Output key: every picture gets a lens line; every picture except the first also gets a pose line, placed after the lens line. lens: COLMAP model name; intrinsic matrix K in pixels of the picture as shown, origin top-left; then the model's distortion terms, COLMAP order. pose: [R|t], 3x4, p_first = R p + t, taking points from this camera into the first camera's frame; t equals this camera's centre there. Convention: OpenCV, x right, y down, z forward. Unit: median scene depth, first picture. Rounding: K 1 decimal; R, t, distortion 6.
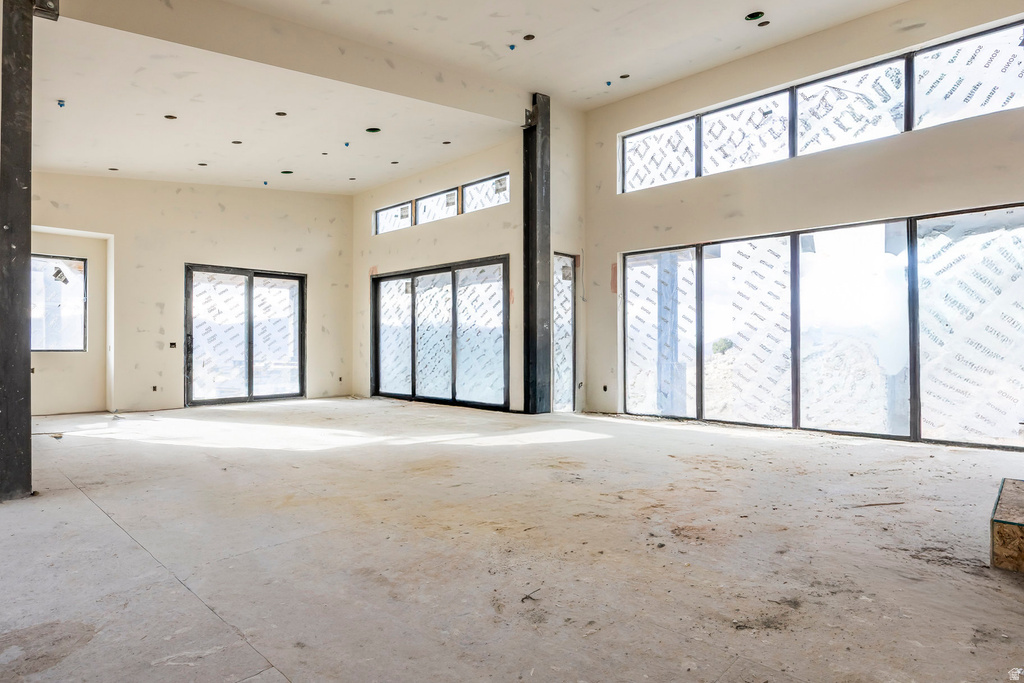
lens RADIAL K [[580.4, 0, 513.9], [0, 580.4, 344.5], [0, 0, 1]] dist [0.001795, 0.000077]
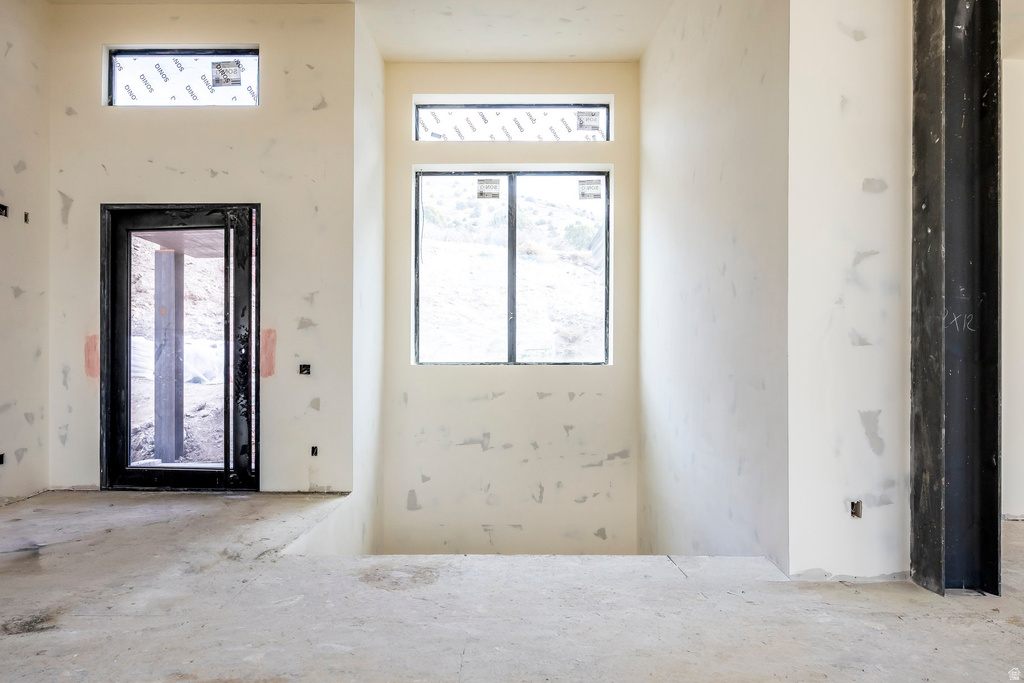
lens RADIAL K [[697.4, 0, 510.0], [0, 697.4, 352.0], [0, 0, 1]] dist [0.011125, 0.004023]
pose [[-0.725750, -0.009360, -0.687894, 0.136182], [0.001426, 0.999885, -0.015110, -0.014048], [0.687957, -0.011947, -0.725654, 1.867841]]
